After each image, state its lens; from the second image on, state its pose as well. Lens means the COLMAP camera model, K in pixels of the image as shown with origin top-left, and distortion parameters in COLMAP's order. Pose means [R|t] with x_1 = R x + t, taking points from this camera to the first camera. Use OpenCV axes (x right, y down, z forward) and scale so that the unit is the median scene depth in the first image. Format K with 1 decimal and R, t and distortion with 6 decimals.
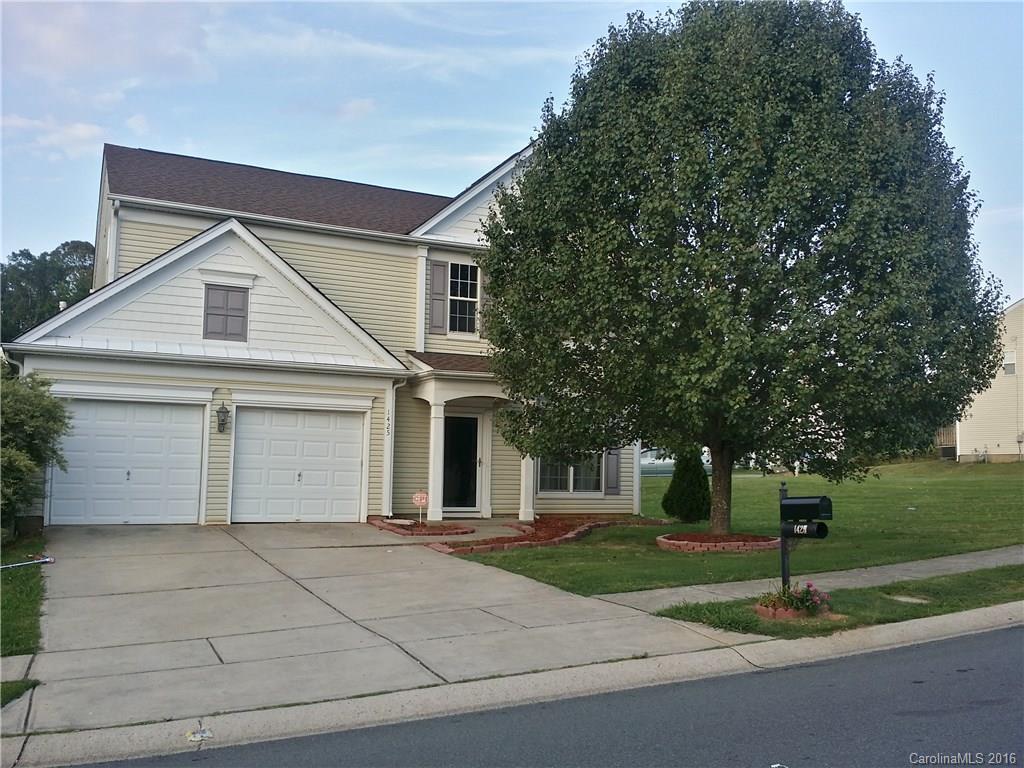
lens RADIAL K [[918.9, 0, 512.0], [0, 918.9, 384.0], [0, 0, 1]] dist [0.005848, -0.193432]
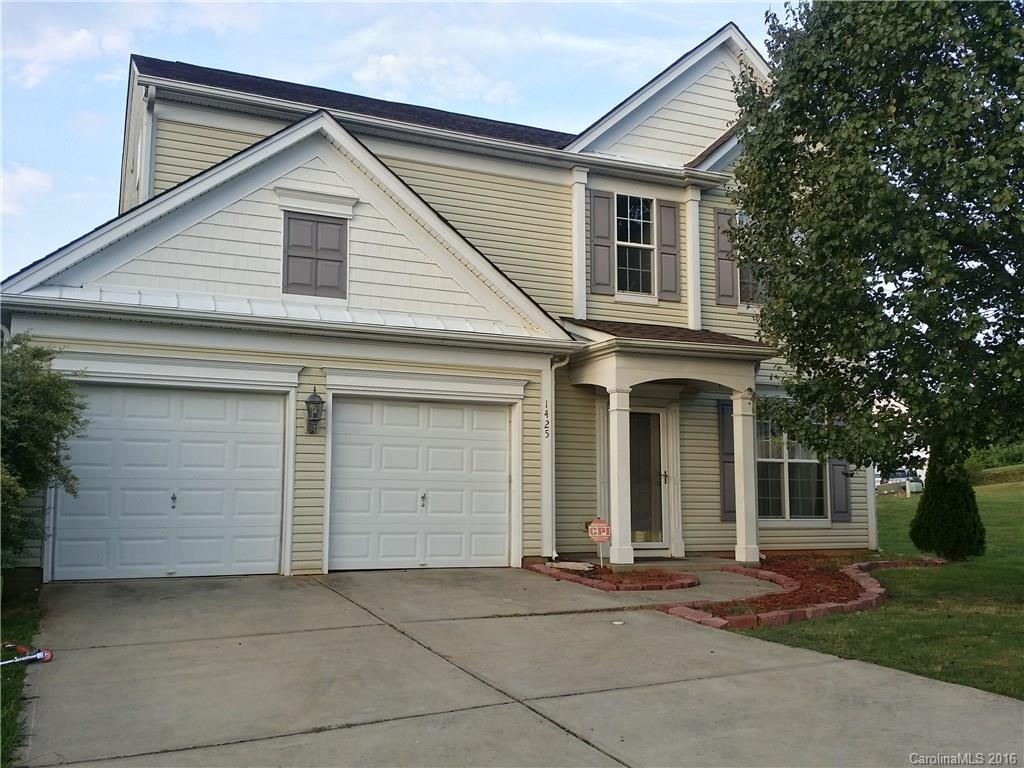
lens RADIAL K [[1010.0, 0, 512.0], [0, 1010.0, 384.0], [0, 0, 1]] dist [0.078140, -0.430921]
pose [[0.997914, -0.018228, -0.061926, -0.122010], [0.017264, 0.999722, -0.016067, 0.029726], [0.062201, 0.014965, 0.997951, 0.269083]]
